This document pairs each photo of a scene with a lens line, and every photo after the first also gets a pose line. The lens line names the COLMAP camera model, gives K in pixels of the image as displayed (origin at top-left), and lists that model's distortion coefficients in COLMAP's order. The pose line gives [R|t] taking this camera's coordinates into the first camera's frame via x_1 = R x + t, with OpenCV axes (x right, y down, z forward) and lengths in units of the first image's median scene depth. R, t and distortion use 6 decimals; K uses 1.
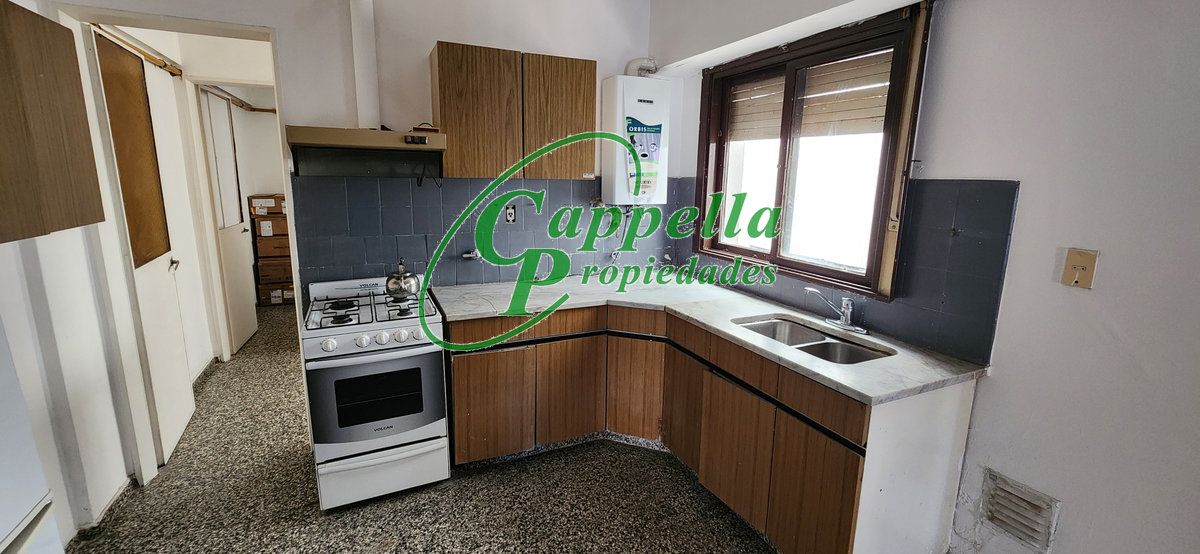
lens RADIAL K [[488.3, 0, 593.2], [0, 488.3, 268.5], [0, 0, 1]] dist [-0.000847, -0.000033]
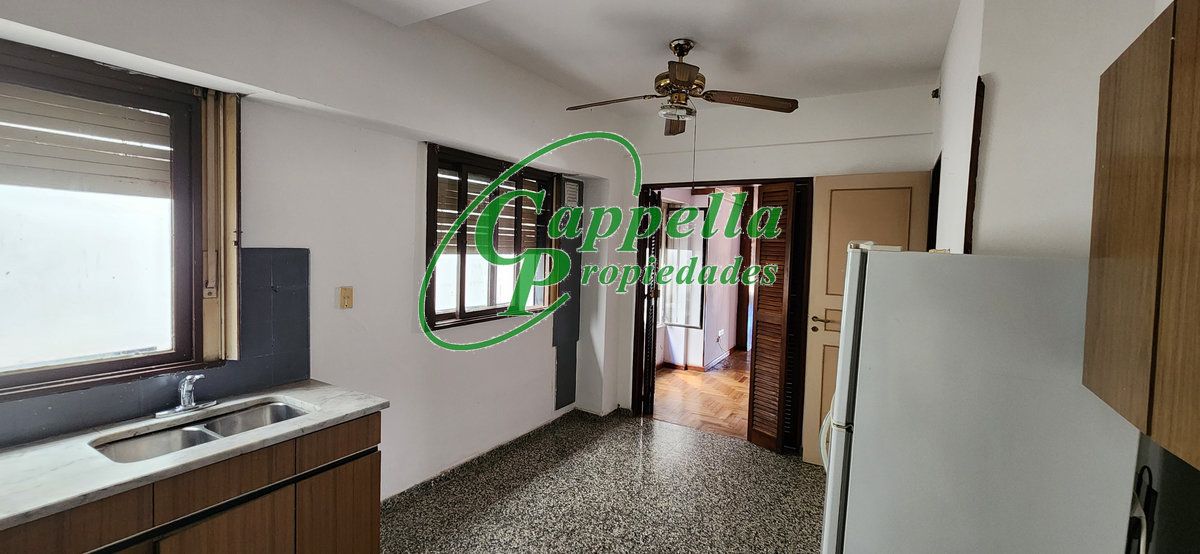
lens RADIAL K [[488.3, 0, 593.2], [0, 488.3, 268.5], [0, 0, 1]] dist [-0.000847, -0.000033]
pose [[-0.565081, -0.067267, 0.822289, -0.544630], [0.126599, 0.977797, 0.166988, -0.165877], [-0.815264, 0.198463, -0.544019, 0.717291]]
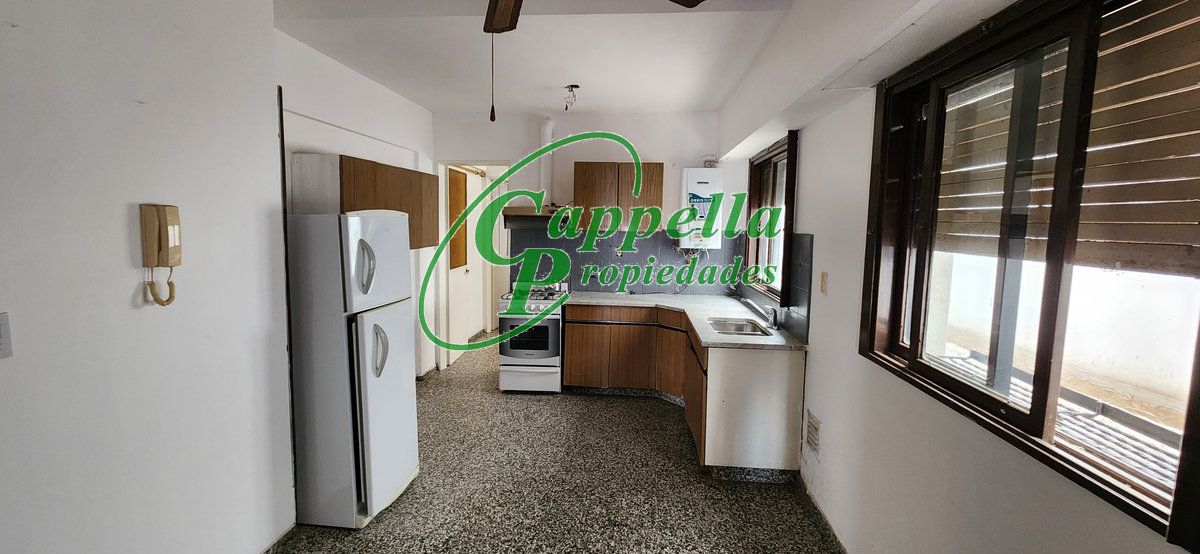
lens RADIAL K [[488.3, 0, 593.2], [0, 488.3, 268.5], [0, 0, 1]] dist [-0.000847, -0.000033]
pose [[0.867416, 0.047569, -0.495304, 0.699377], [-0.100817, 0.991575, -0.081328, 0.108136], [0.487262, 0.120480, 0.864905, -0.579907]]
